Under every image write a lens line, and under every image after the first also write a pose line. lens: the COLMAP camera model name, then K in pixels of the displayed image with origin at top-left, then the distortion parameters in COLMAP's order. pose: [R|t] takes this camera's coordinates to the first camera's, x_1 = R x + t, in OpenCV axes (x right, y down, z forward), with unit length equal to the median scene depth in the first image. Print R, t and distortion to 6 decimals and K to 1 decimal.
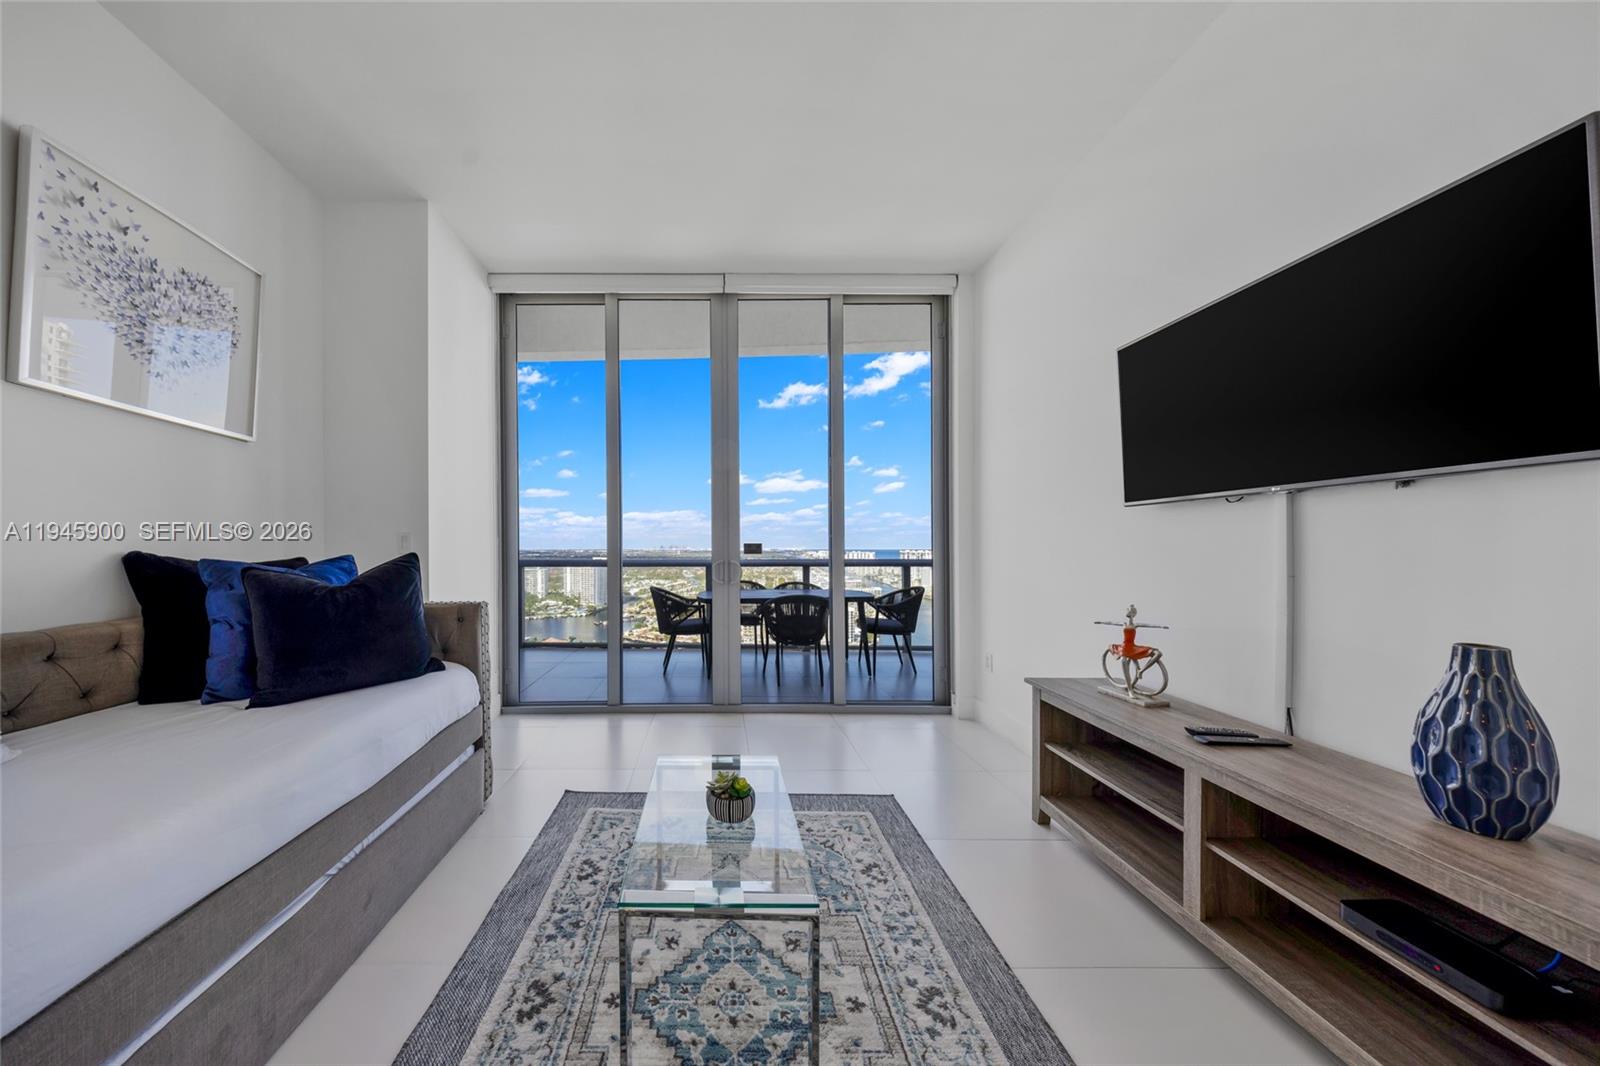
lens RADIAL K [[511.2, 0, 808.1], [0, 511.2, 548.1], [0, 0, 1]] dist [-0.000272, -0.000056]
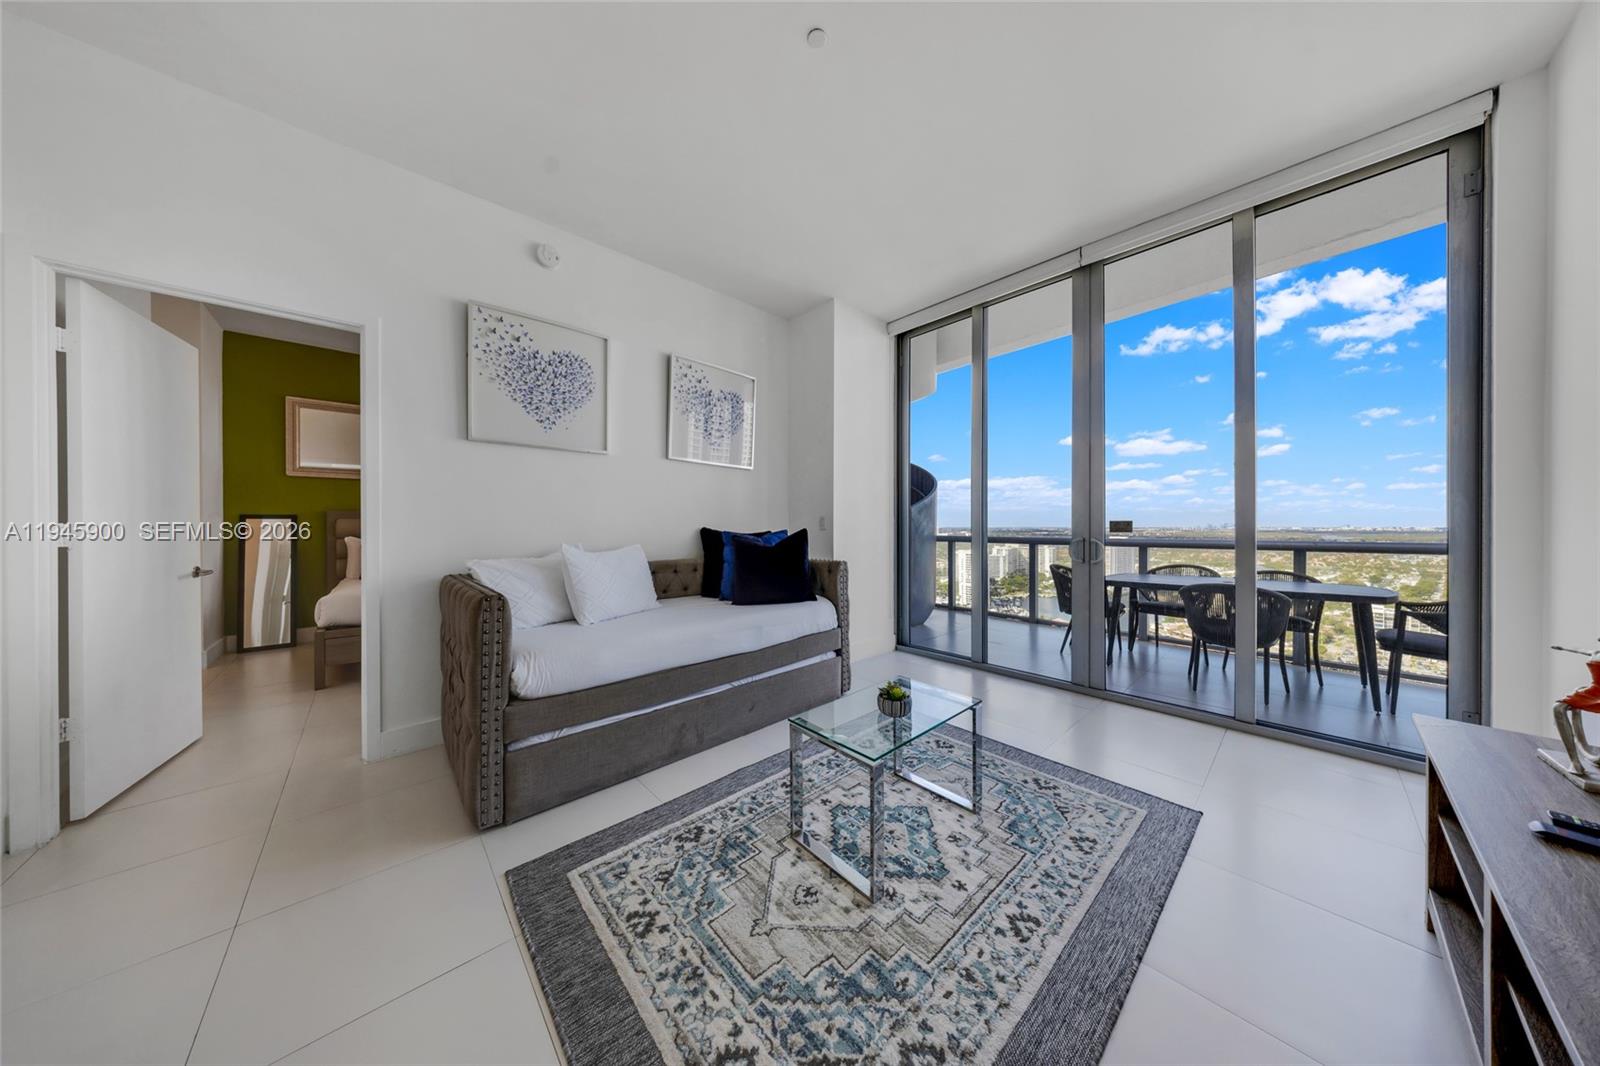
lens RADIAL K [[469.1, 0, 797.1], [0, 469.1, 527.4], [0, 0, 1]] dist [0.000019, 0.000012]
pose [[0.671835, 0.001286, -0.740700, 0.326234], [-0.000353, 0.999999, 0.001417, 0.004269], [0.740701, -0.000690, 0.671835, -0.034895]]
